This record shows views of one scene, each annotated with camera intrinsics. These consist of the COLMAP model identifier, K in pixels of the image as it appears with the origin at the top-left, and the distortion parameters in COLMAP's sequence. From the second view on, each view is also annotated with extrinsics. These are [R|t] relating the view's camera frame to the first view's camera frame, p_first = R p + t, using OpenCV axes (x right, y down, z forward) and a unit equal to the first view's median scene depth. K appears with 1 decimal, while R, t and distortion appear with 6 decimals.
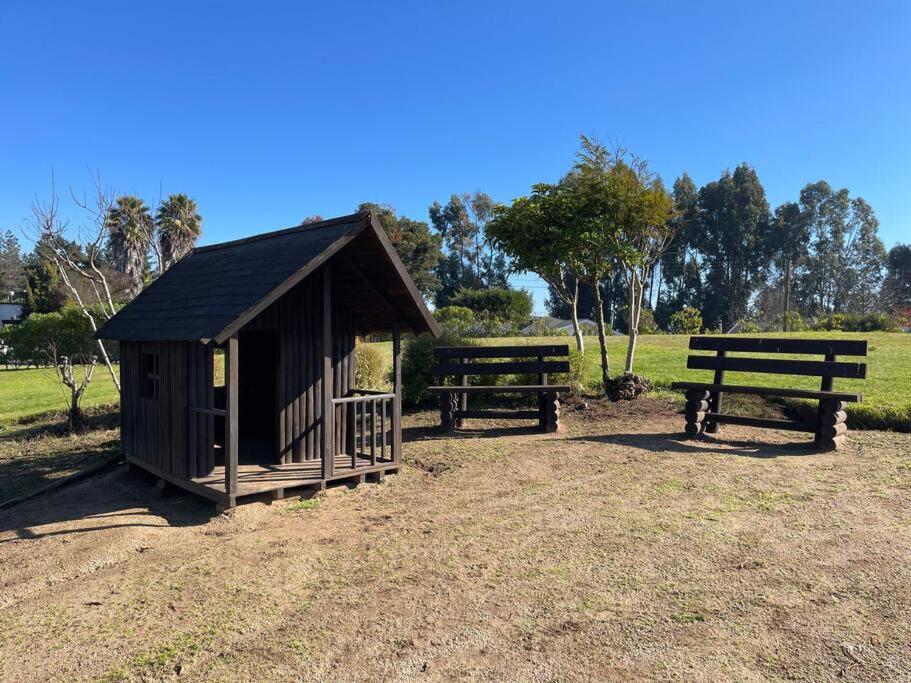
lens RADIAL K [[688.3, 0, 455.5], [0, 688.3, 341.5], [0, 0, 1]] dist [0.070738, -0.098124]
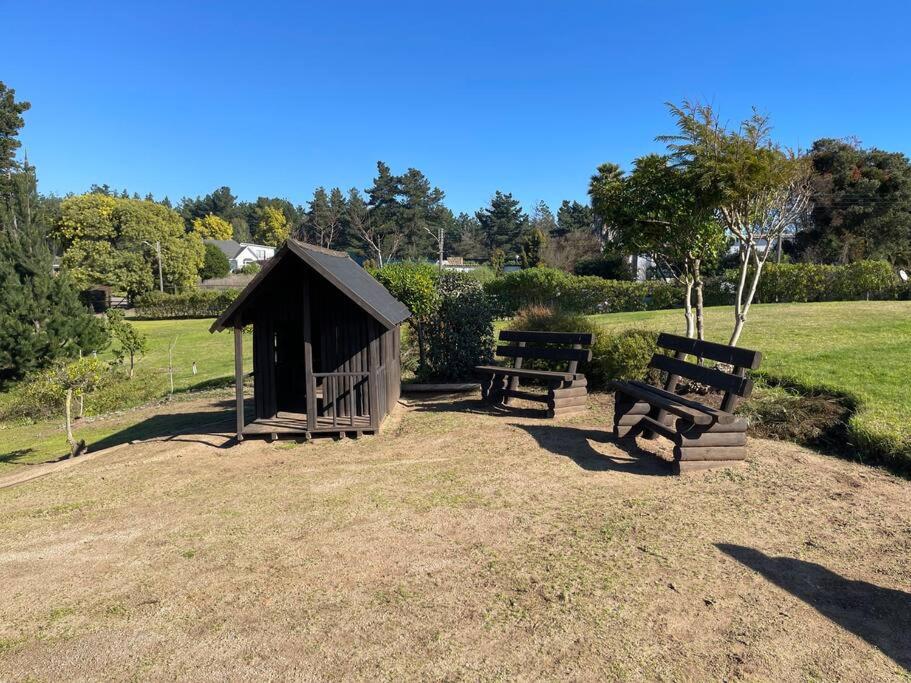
lens RADIAL K [[688.3, 0, 455.5], [0, 688.3, 341.5], [0, 0, 1]] dist [0.070738, -0.098124]
pose [[0.749427, 0.047450, -0.660384, 0.832483], [-0.000391, 0.997460, 0.071226, -0.067398], [0.662086, -0.053120, 0.747543, 0.159772]]
